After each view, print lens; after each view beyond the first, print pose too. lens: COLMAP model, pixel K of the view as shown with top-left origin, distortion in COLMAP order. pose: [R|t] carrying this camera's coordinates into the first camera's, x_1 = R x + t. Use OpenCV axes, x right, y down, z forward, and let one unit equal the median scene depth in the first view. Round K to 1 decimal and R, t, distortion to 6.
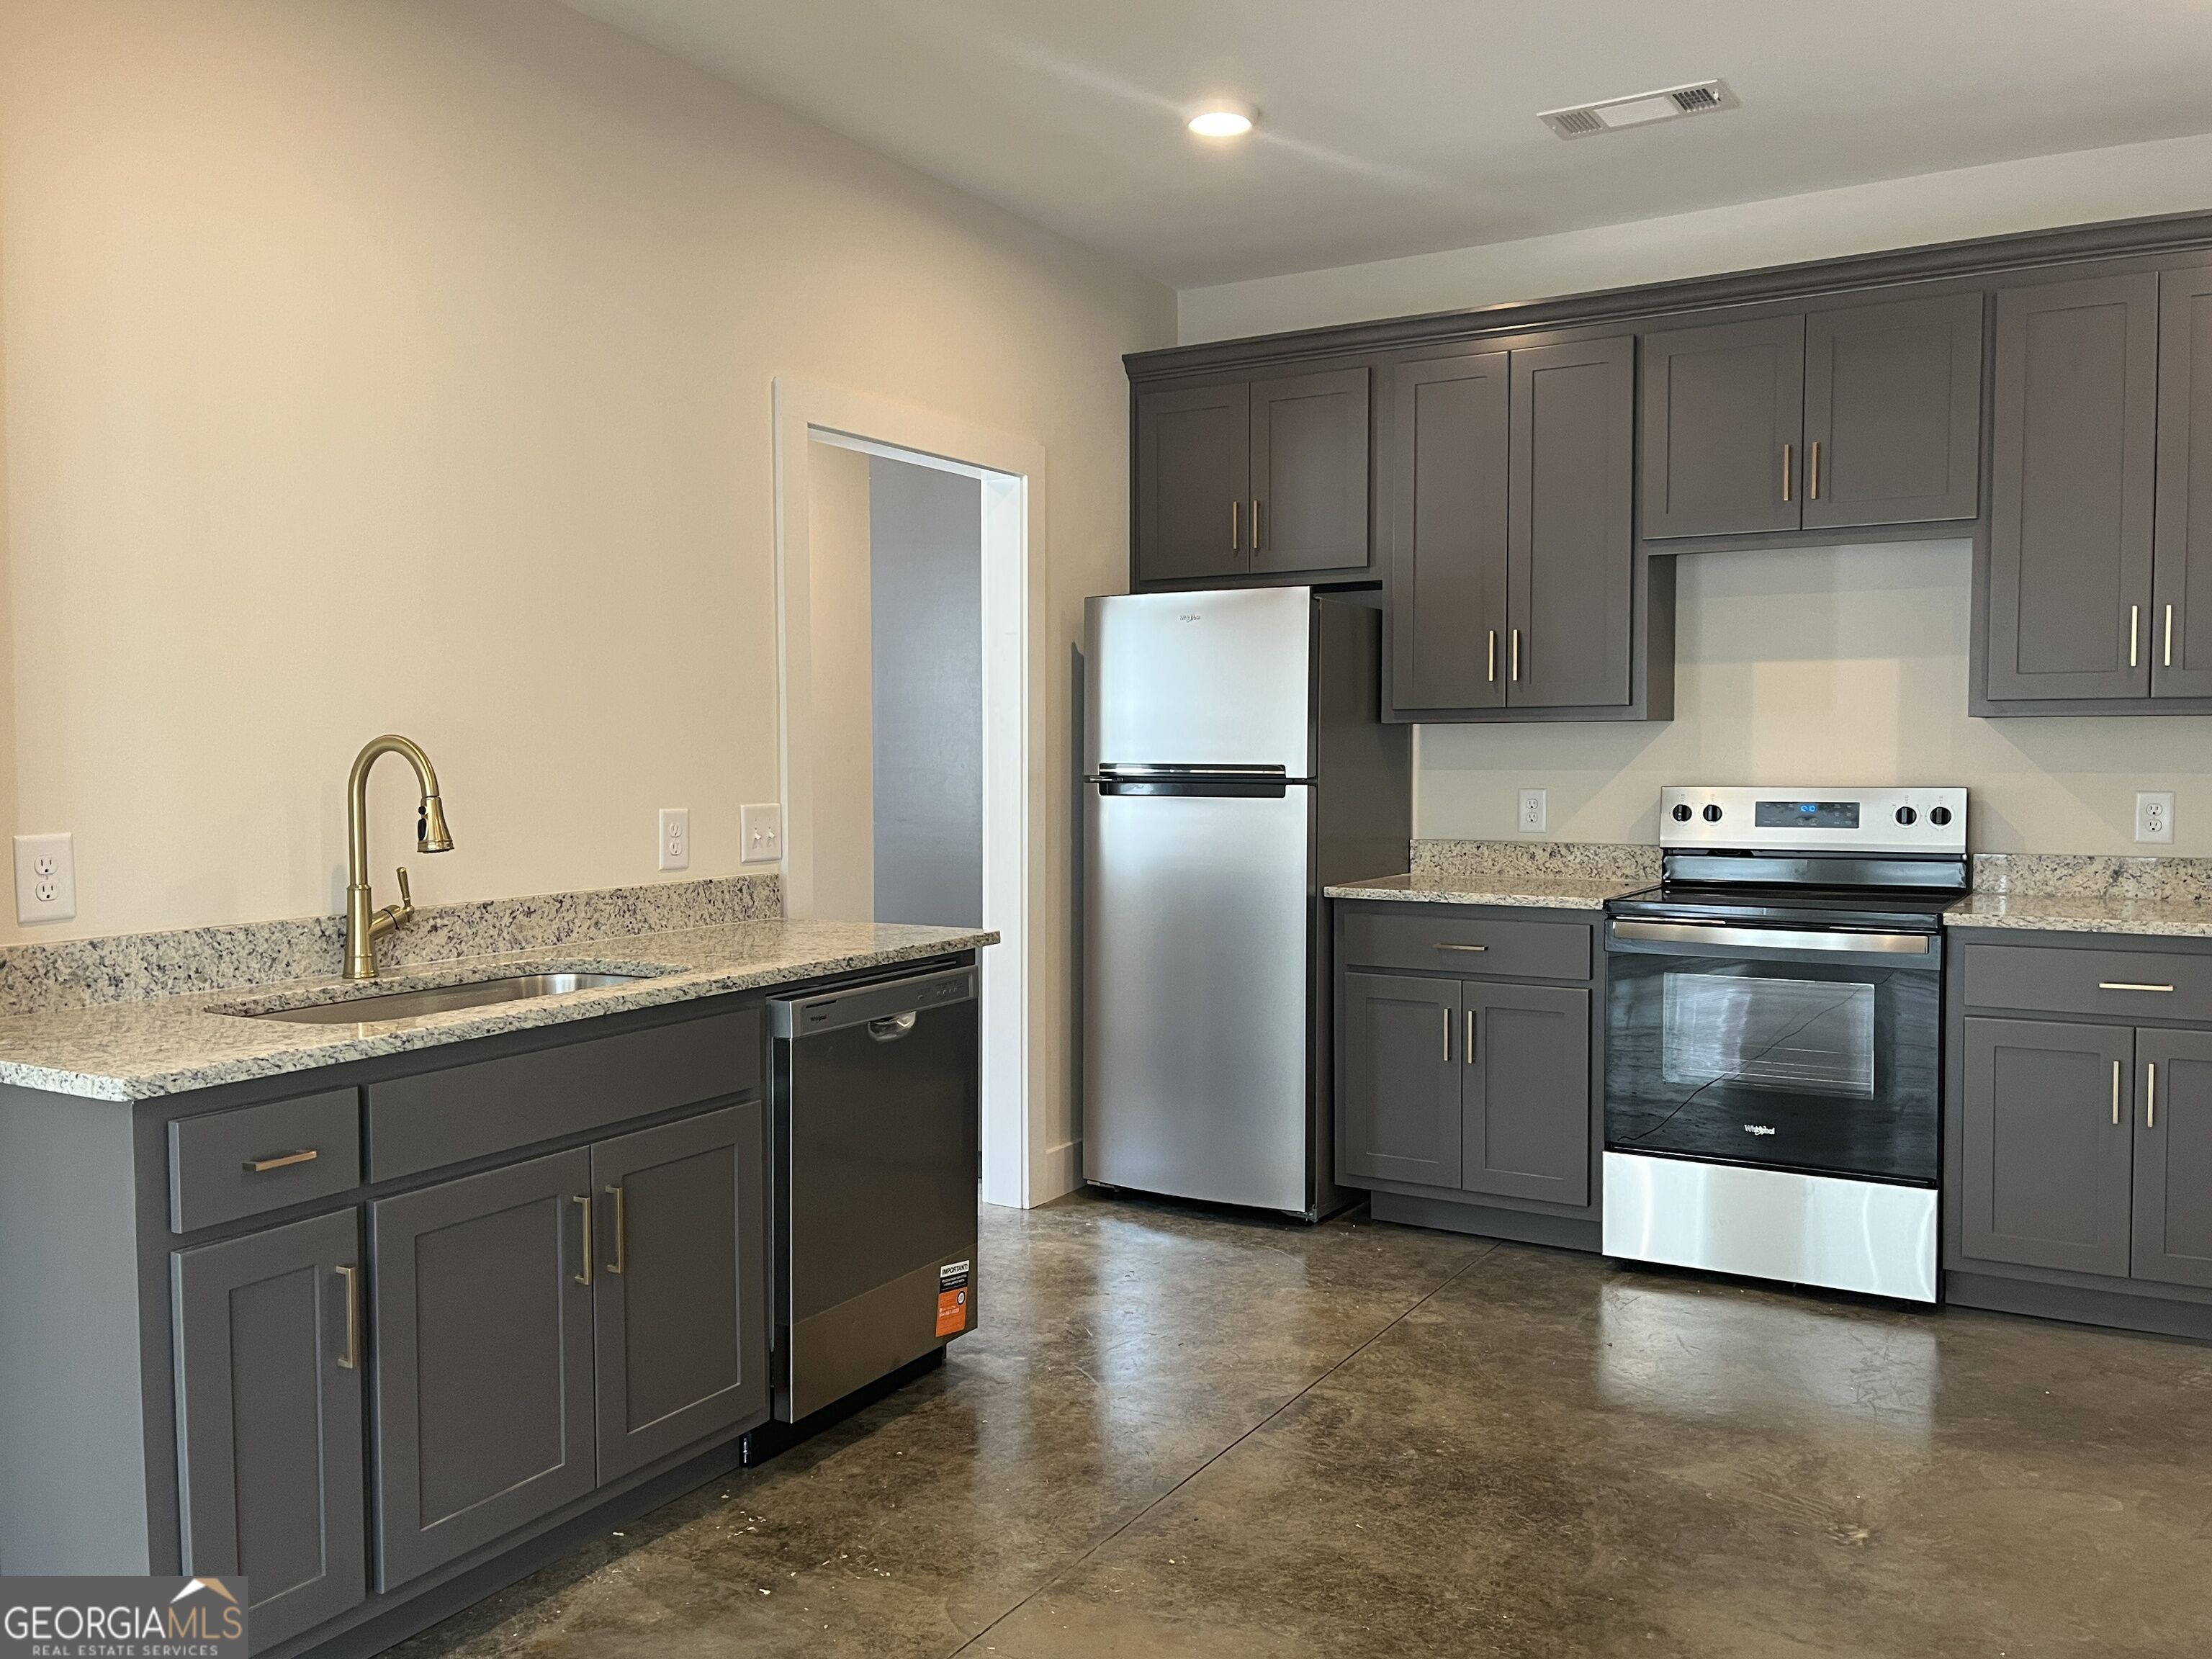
lens RADIAL K [[1783.7, 0, 1123.9], [0, 1783.7, 837.2], [0, 0, 1]] dist [0.088365, -0.087879]
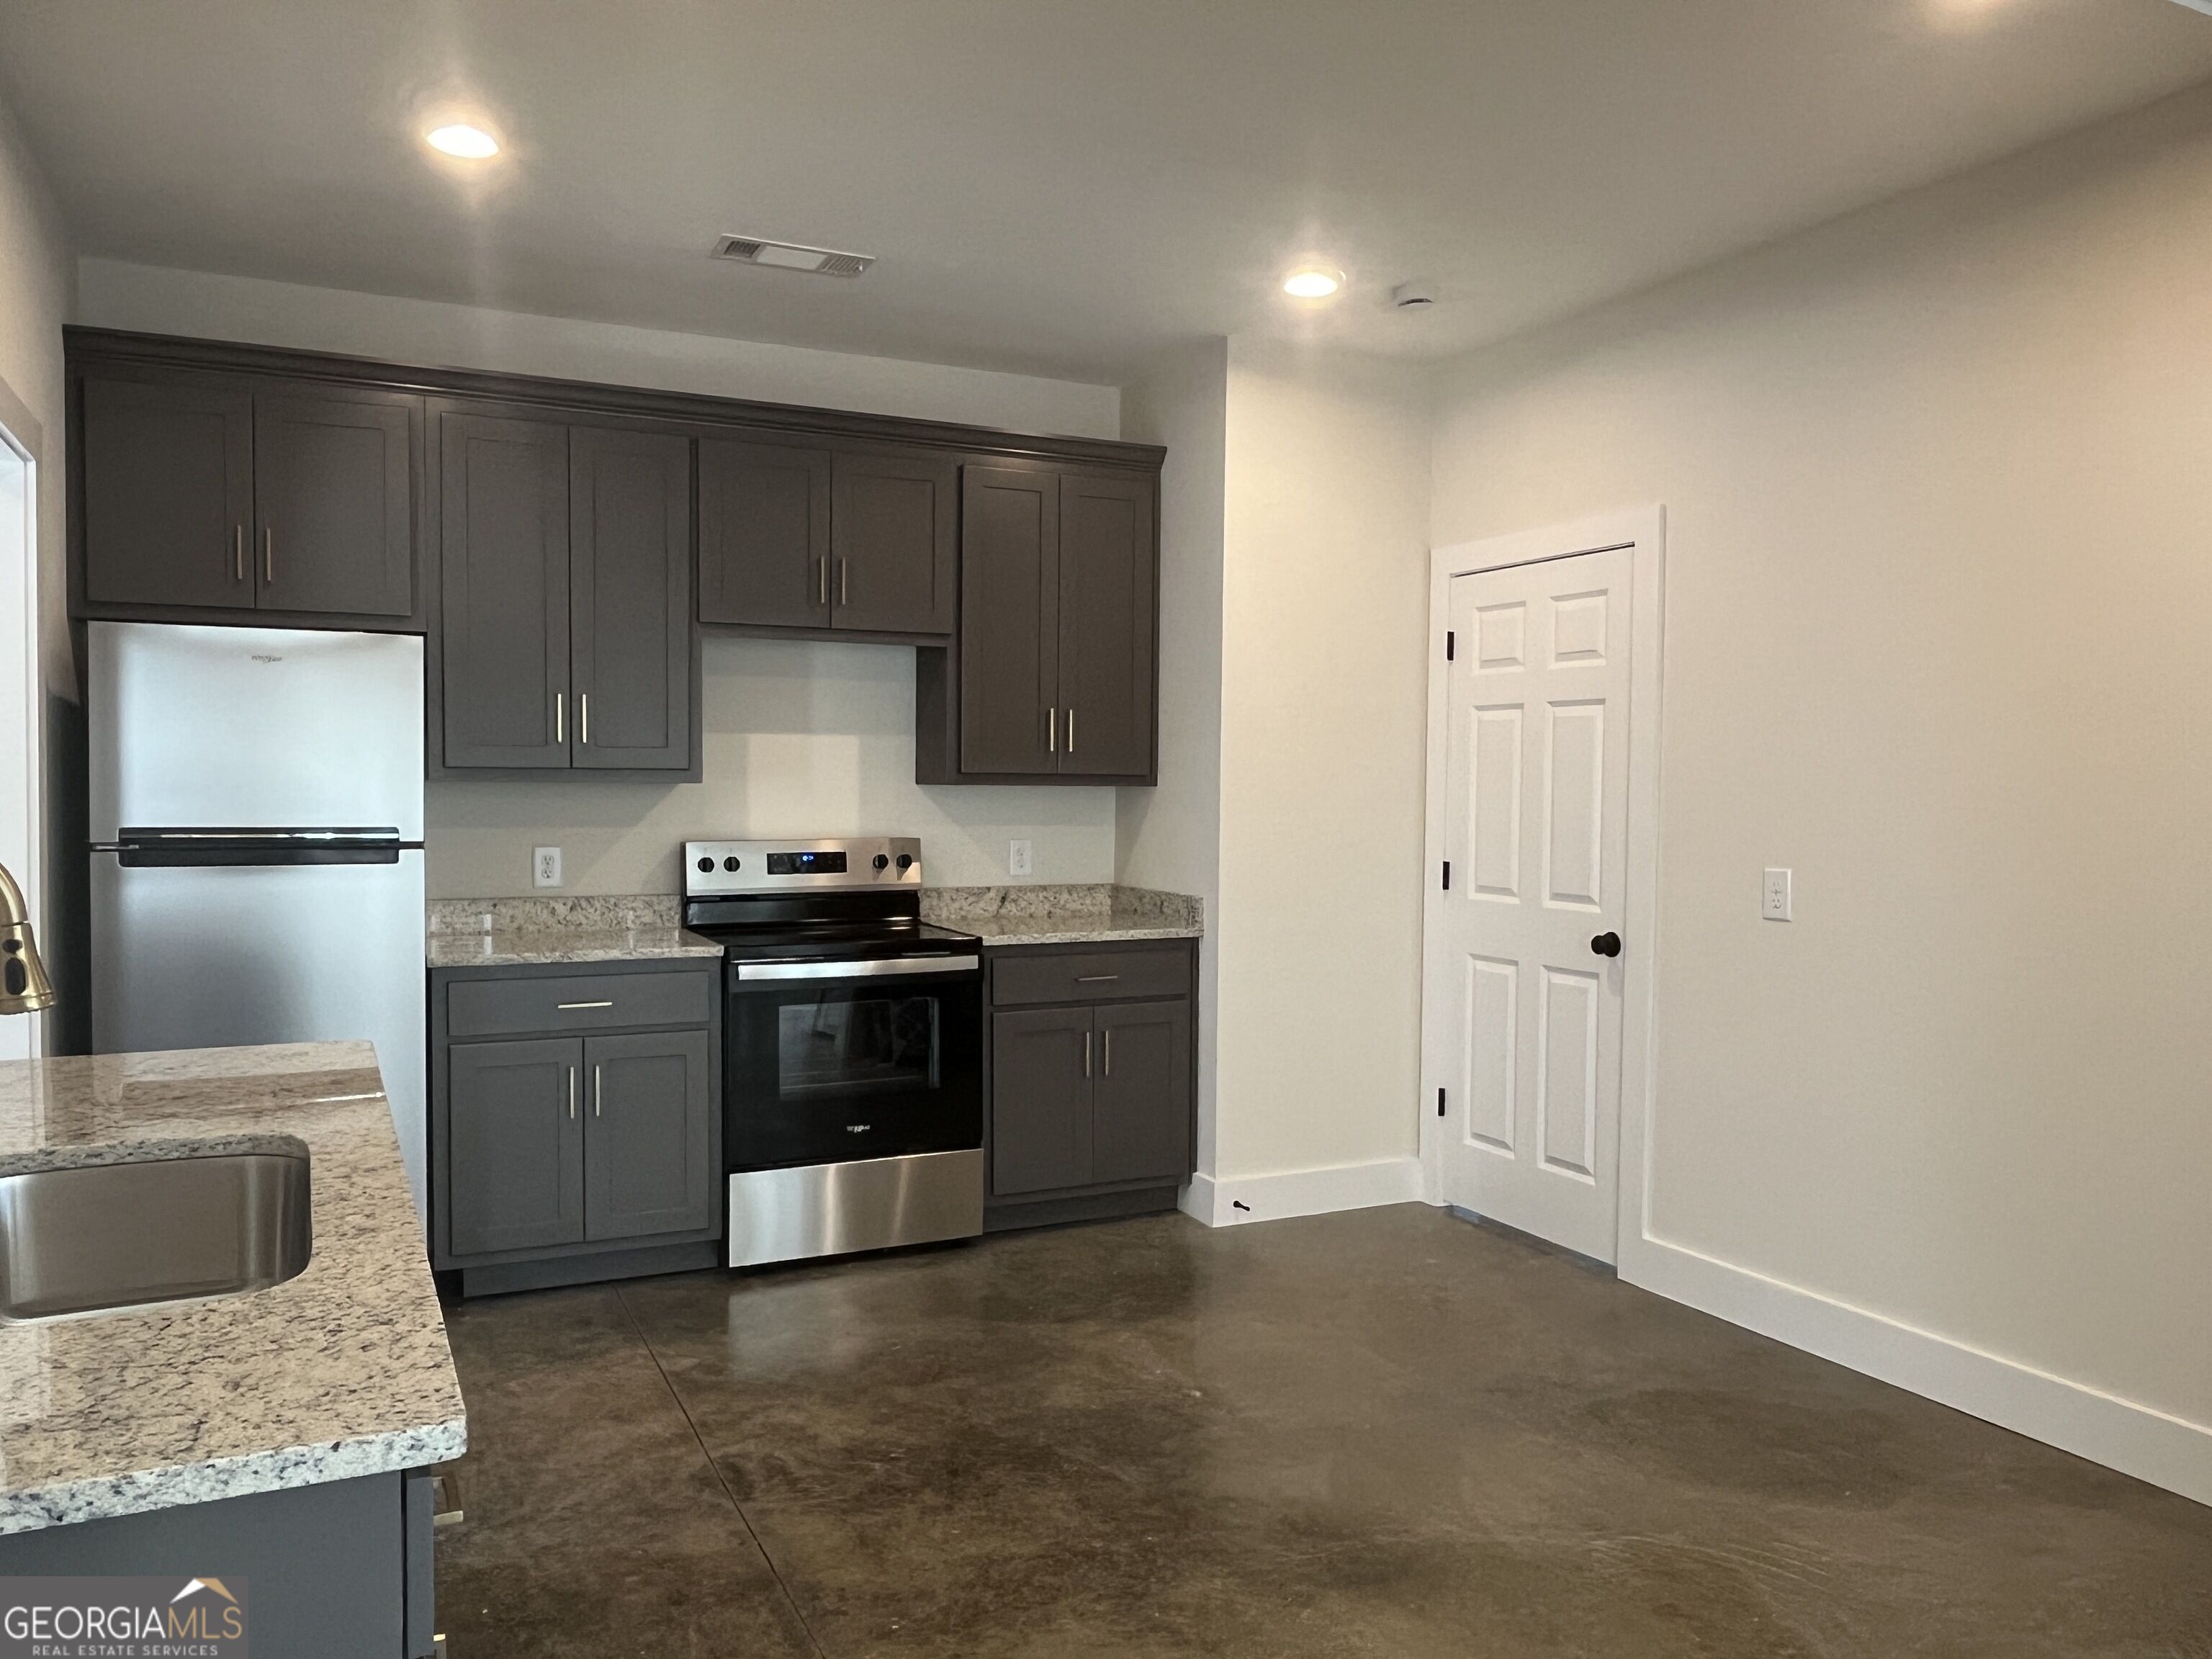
lens RADIAL K [[1613.6, 0, 1108.4], [0, 1613.6, 854.6], [0, 0, 1]] dist [0.004012, -0.005240]
pose [[0.551391, -0.029726, 0.833717, -0.418600], [0.032940, 0.999361, 0.013847, -0.027279], [-0.833596, 0.019828, 0.552018, 0.248913]]
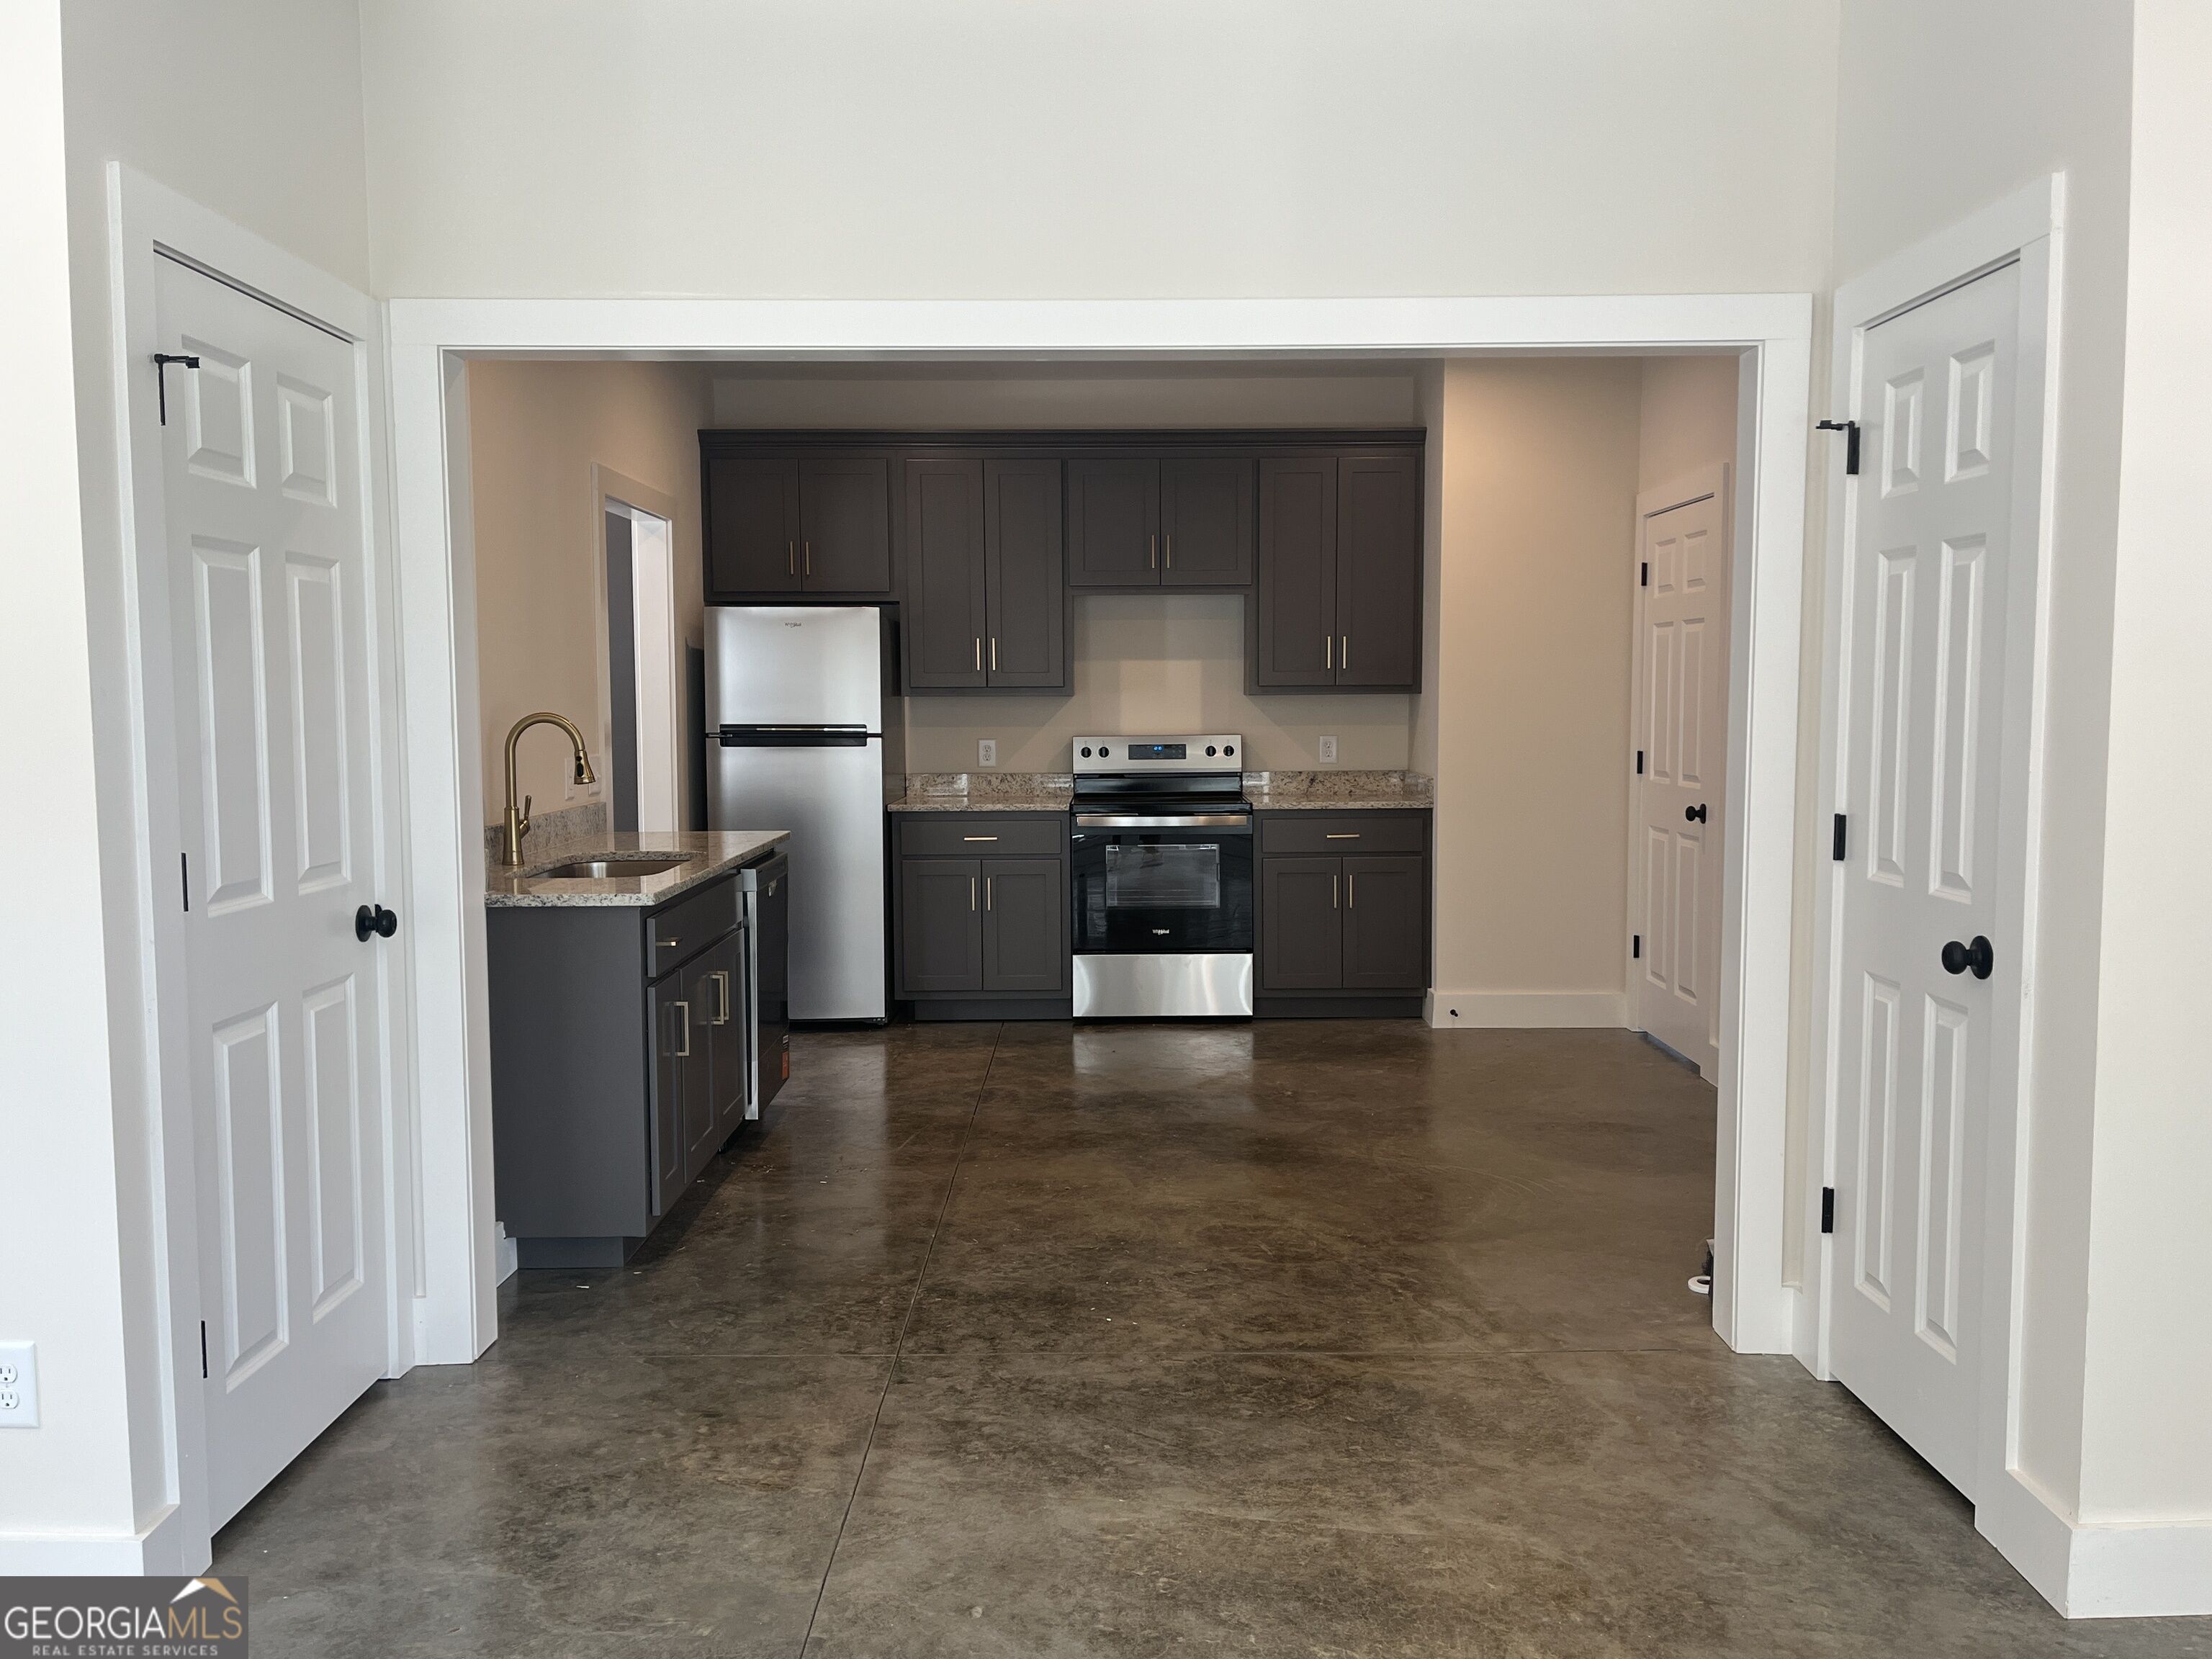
lens RADIAL K [[1767.7, 0, 1102.4], [0, 1767.7, 838.6], [0, 0, 1]] dist [0.084588, -0.000846]
pose [[0.863657, -0.042624, 0.502274, -0.520357], [0.028874, 0.998966, 0.035124, 0.009537], [-0.503251, -0.015832, 0.863995, -0.424149]]
